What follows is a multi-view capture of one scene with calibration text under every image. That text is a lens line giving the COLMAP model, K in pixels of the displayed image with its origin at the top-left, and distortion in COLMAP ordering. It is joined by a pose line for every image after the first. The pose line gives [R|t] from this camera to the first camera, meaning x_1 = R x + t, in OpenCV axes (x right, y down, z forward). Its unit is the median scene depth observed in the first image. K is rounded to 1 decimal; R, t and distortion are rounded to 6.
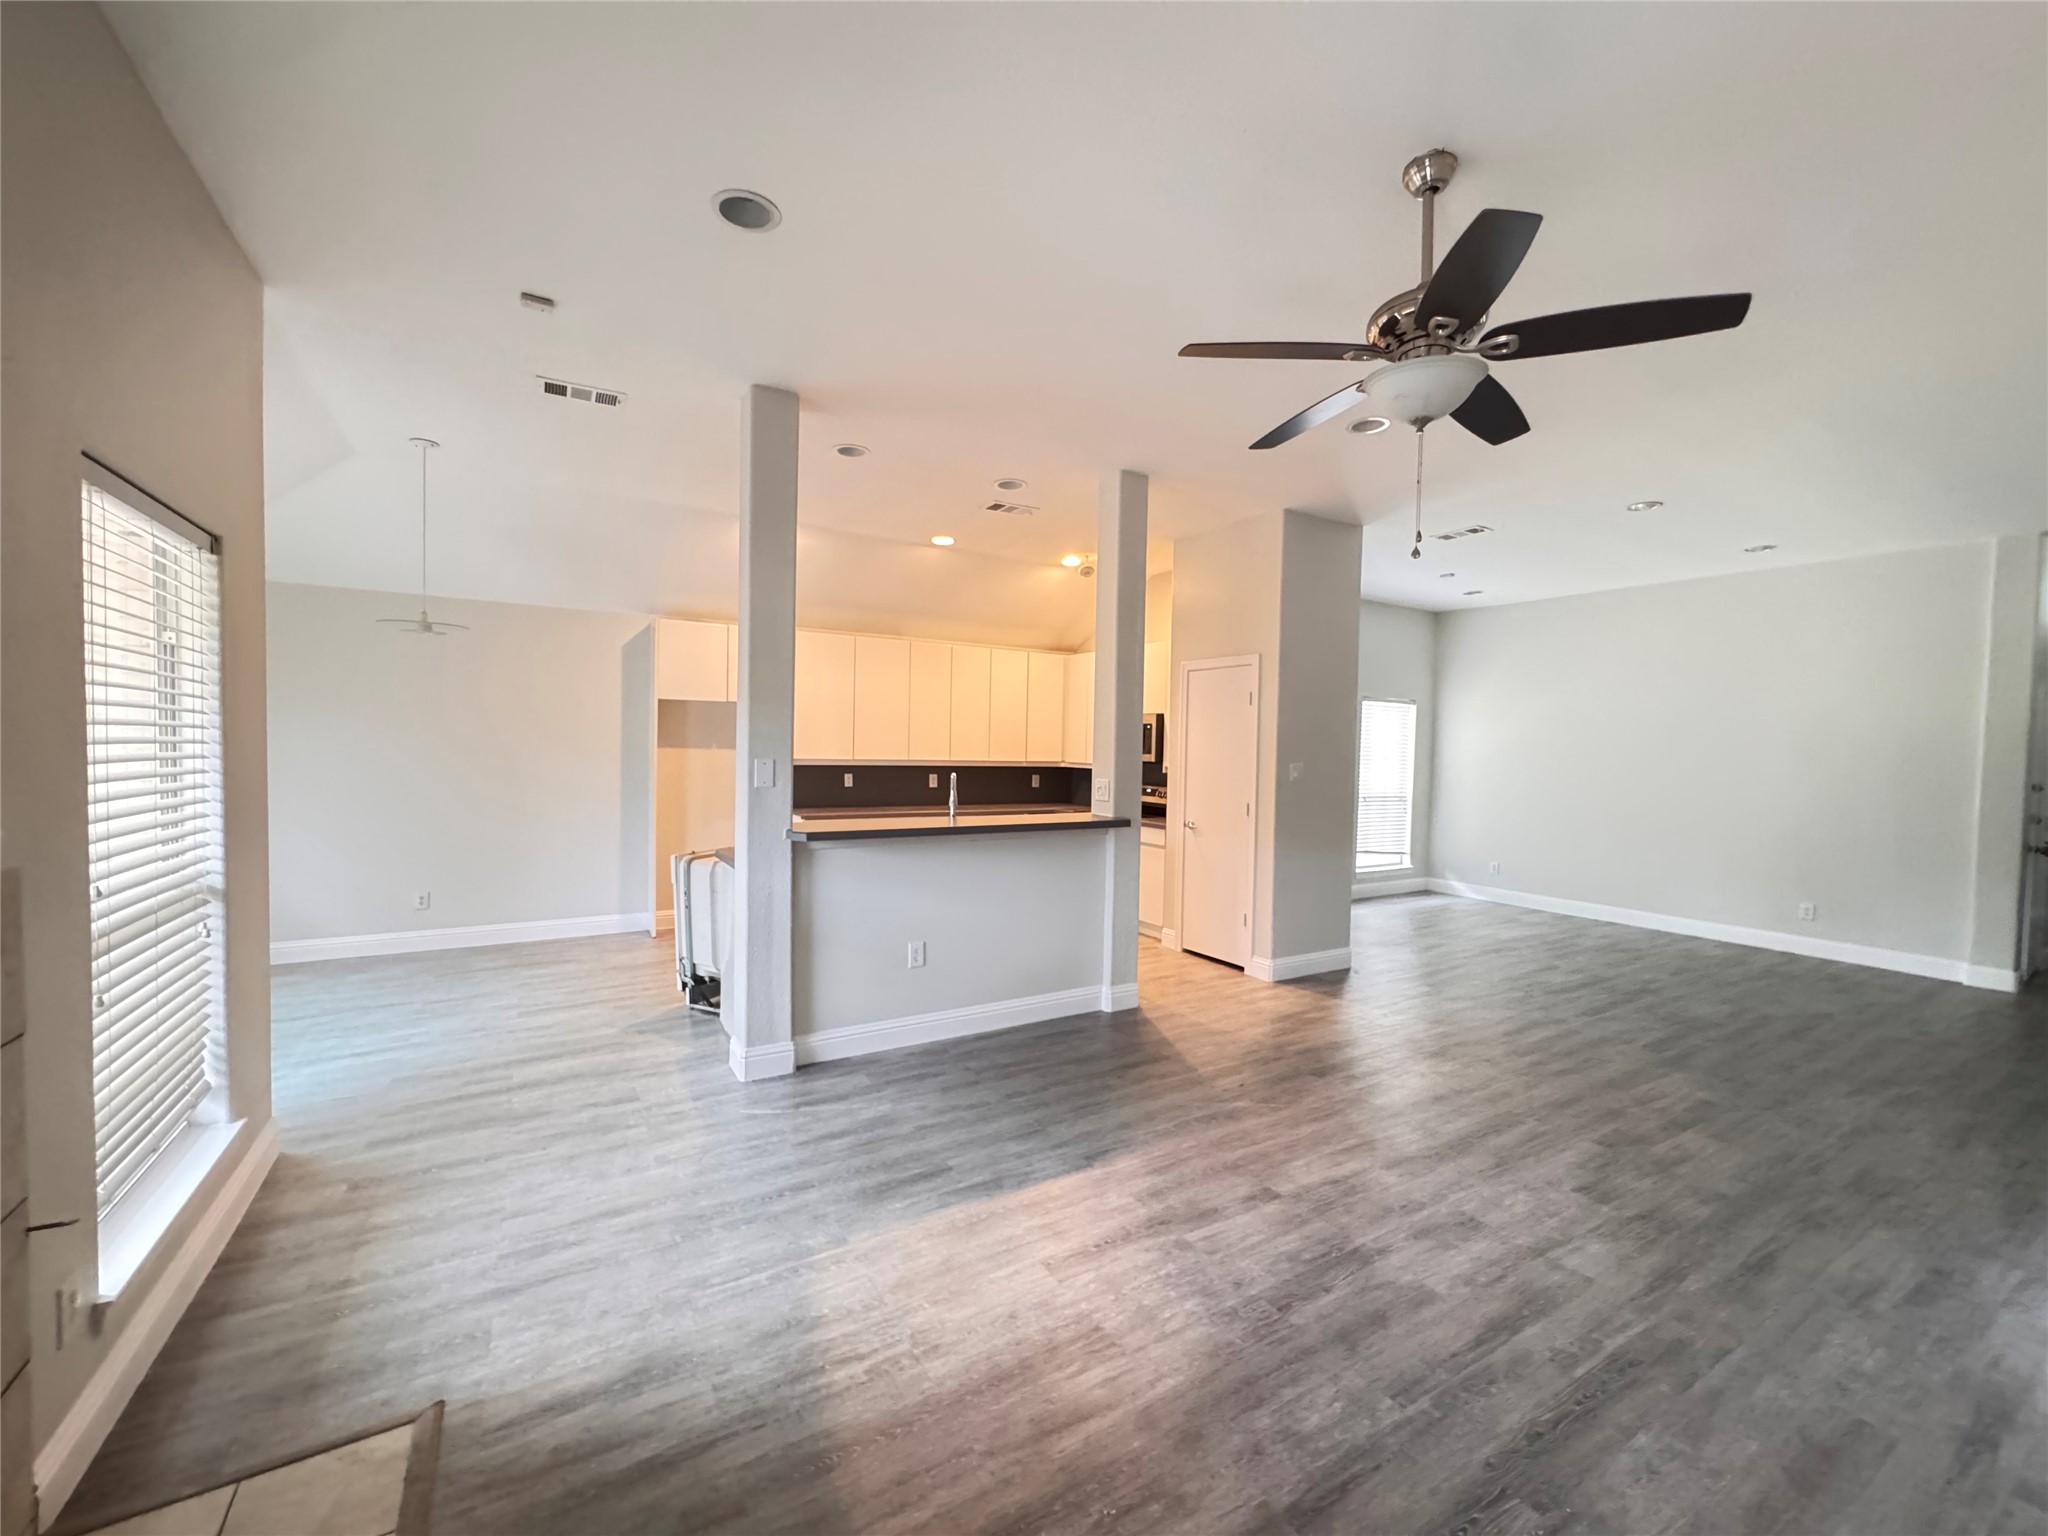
lens RADIAL K [[818.3, 0, 1020.2], [0, 818.3, 771.5], [0, 0, 1]] dist [-0.005206, 0.000307]
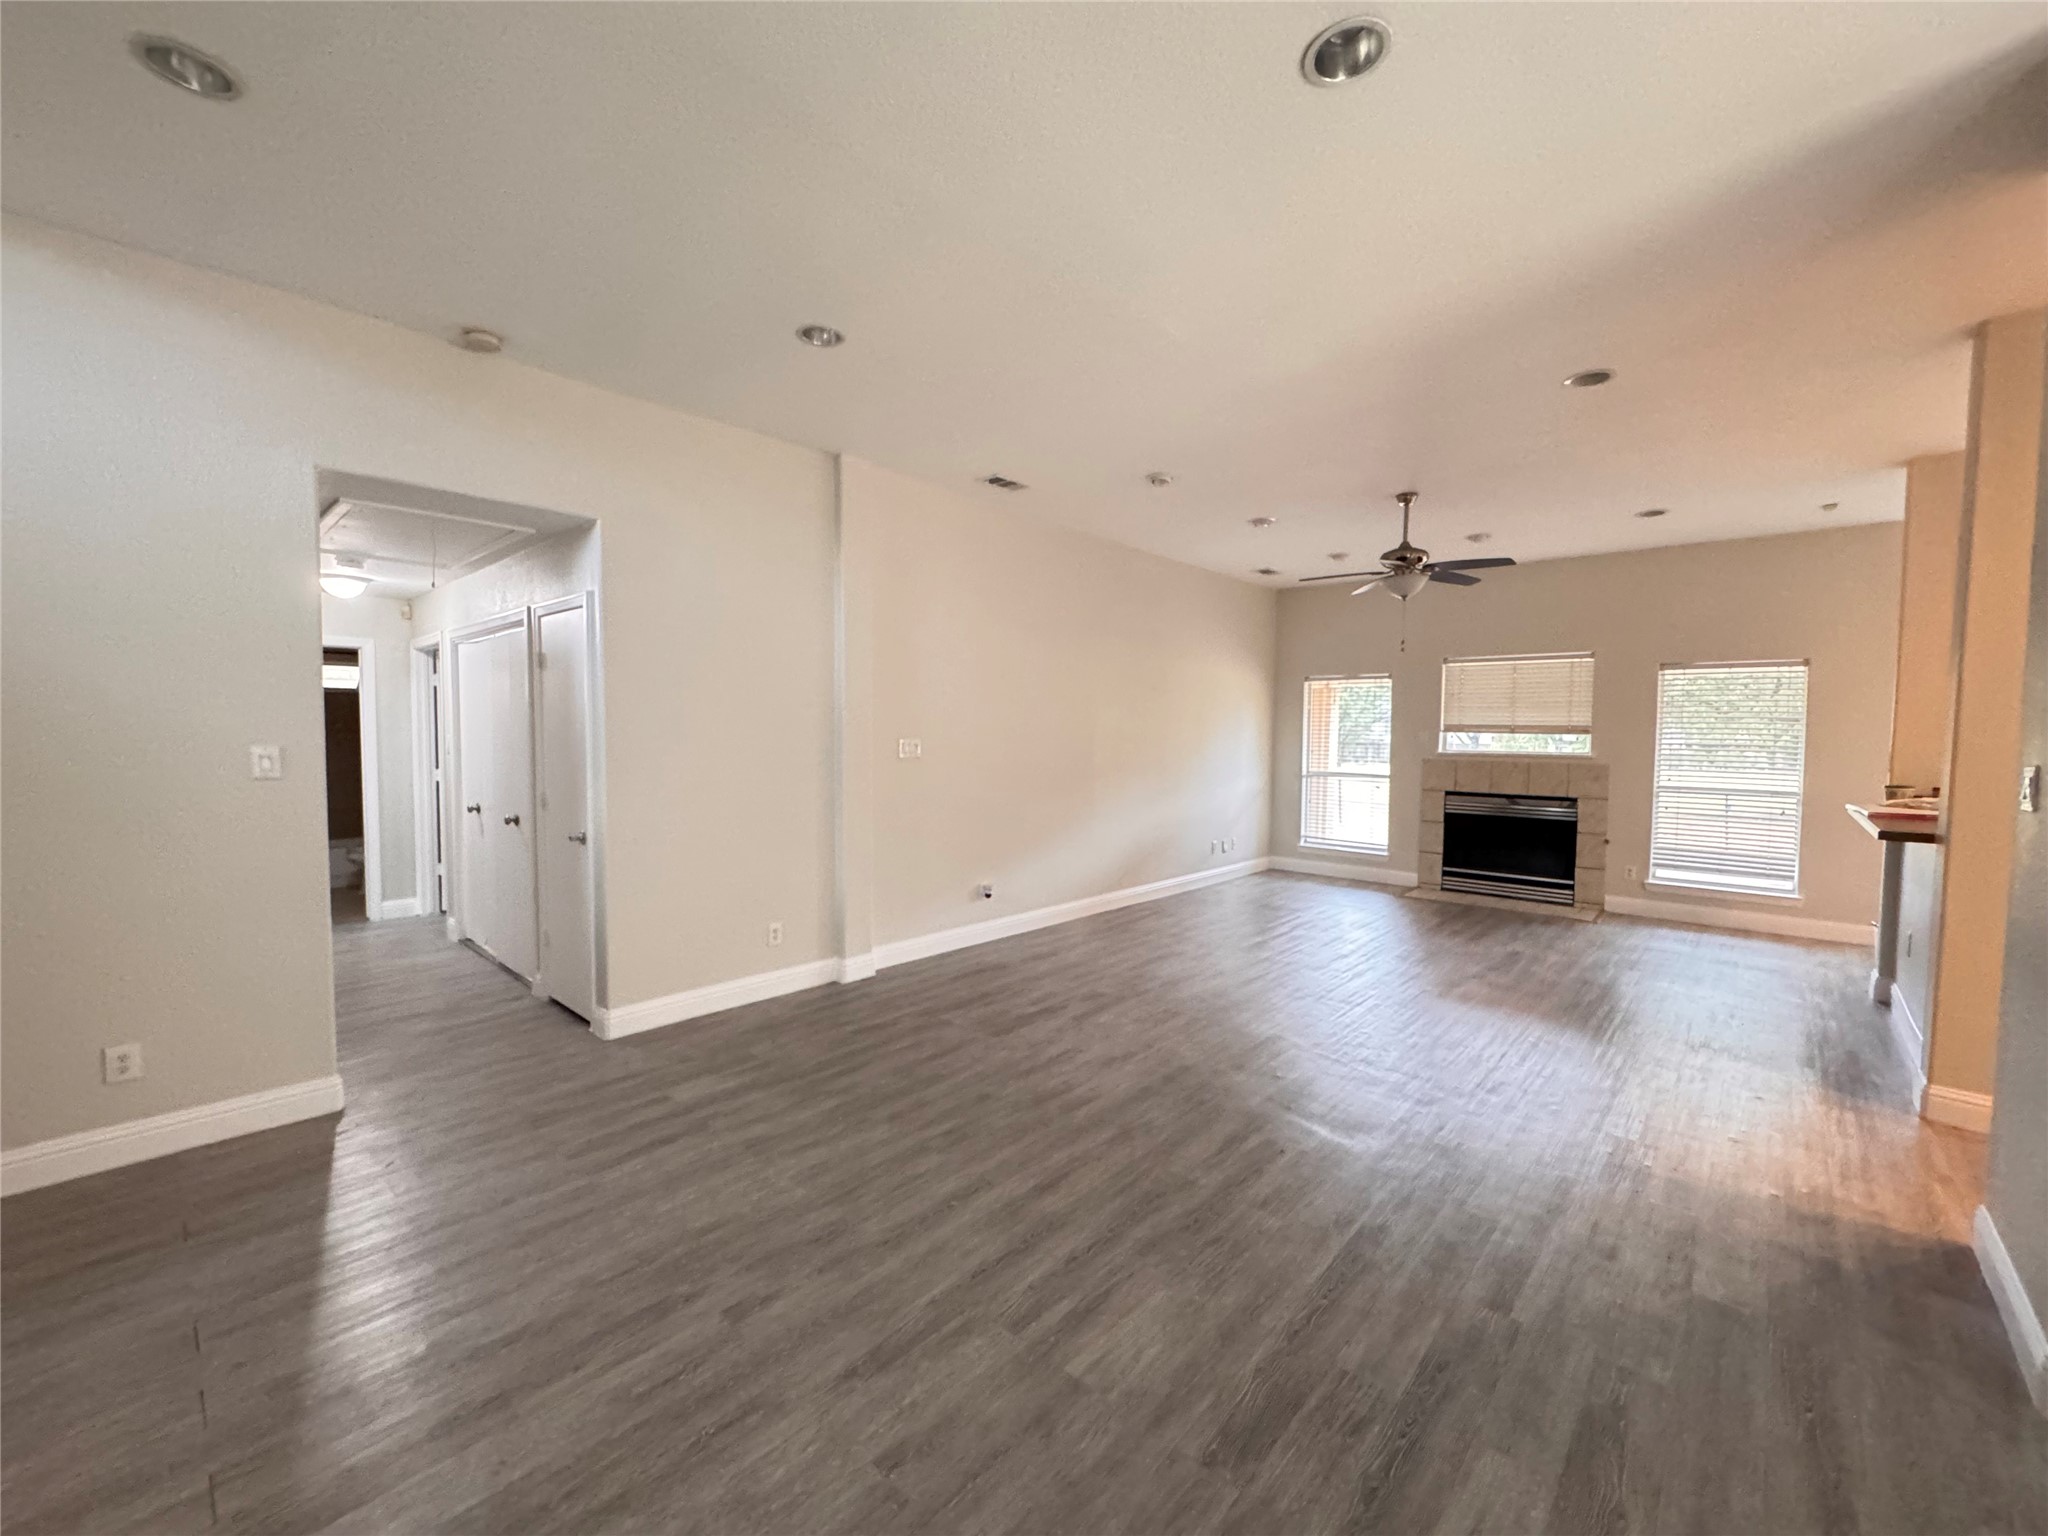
lens RADIAL K [[818.3, 0, 1020.2], [0, 818.3, 771.5], [0, 0, 1]] dist [-0.005206, 0.000307]
pose [[-0.956995, -0.012131, -0.289852, 1.092000], [-0.035354, 0.996555, 0.075018, -0.024998], [0.287944, 0.082039, -0.954127, 1.453040]]
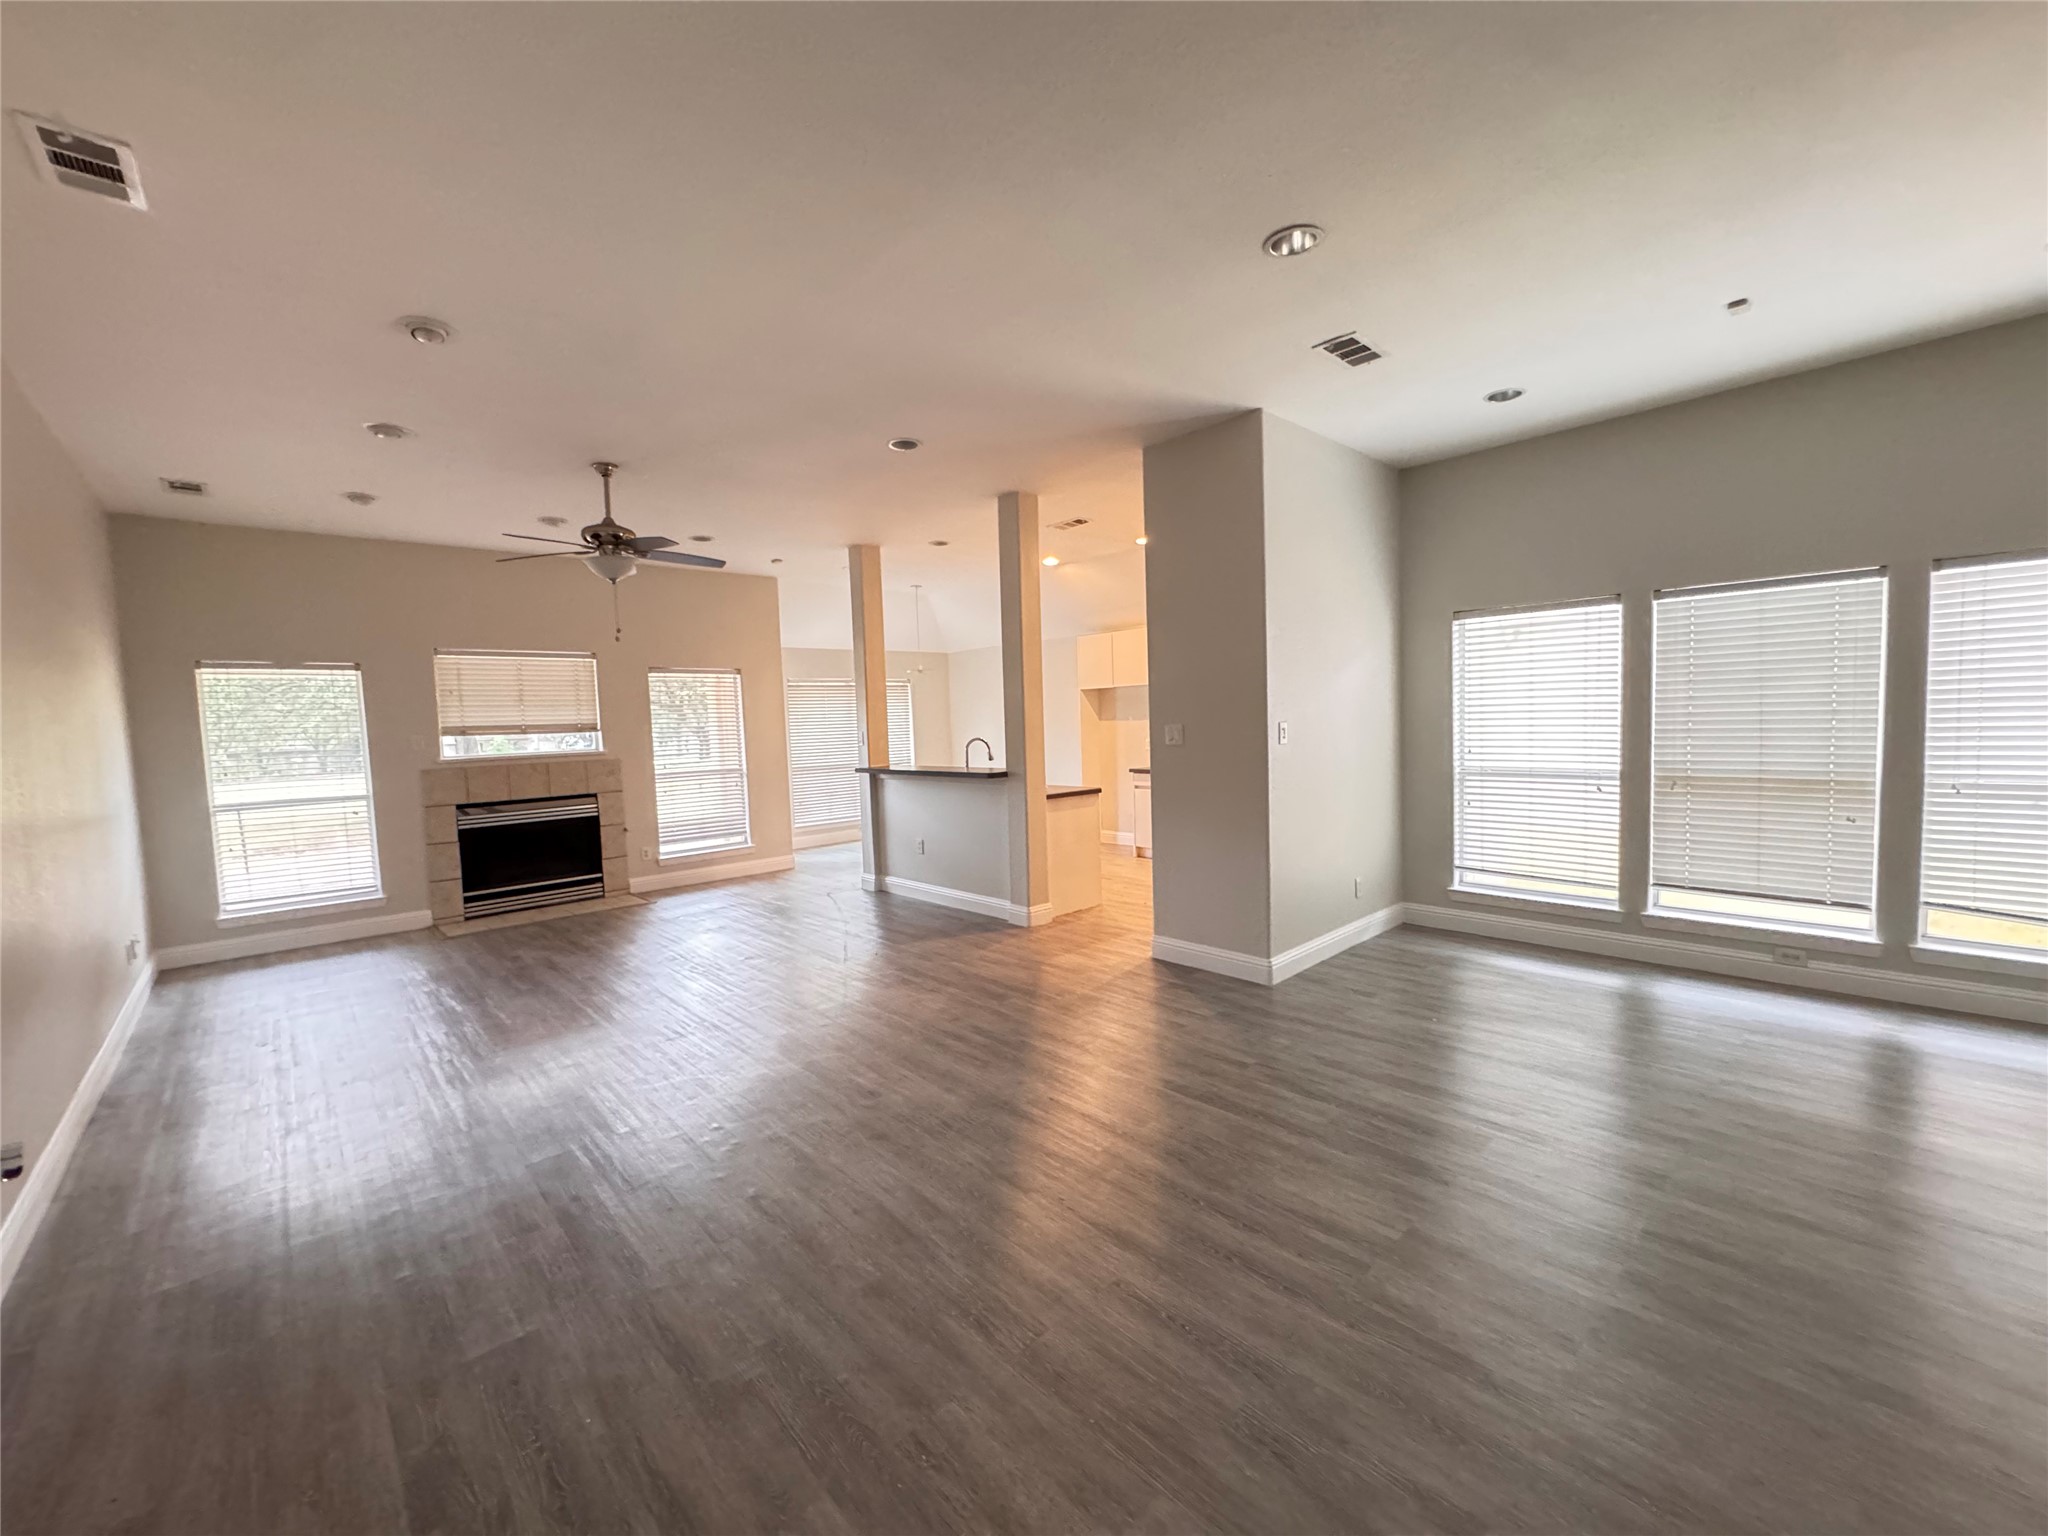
lens RADIAL K [[818.3, 0, 1020.2], [0, 818.3, 771.5], [0, 0, 1]] dist [-0.005206, 0.000307]
pose [[0.206233, 0.040100, -0.977681, 1.375947], [0.009687, 0.999027, 0.043019, 0.000312], [0.978455, -0.018343, 0.205644, 0.760774]]
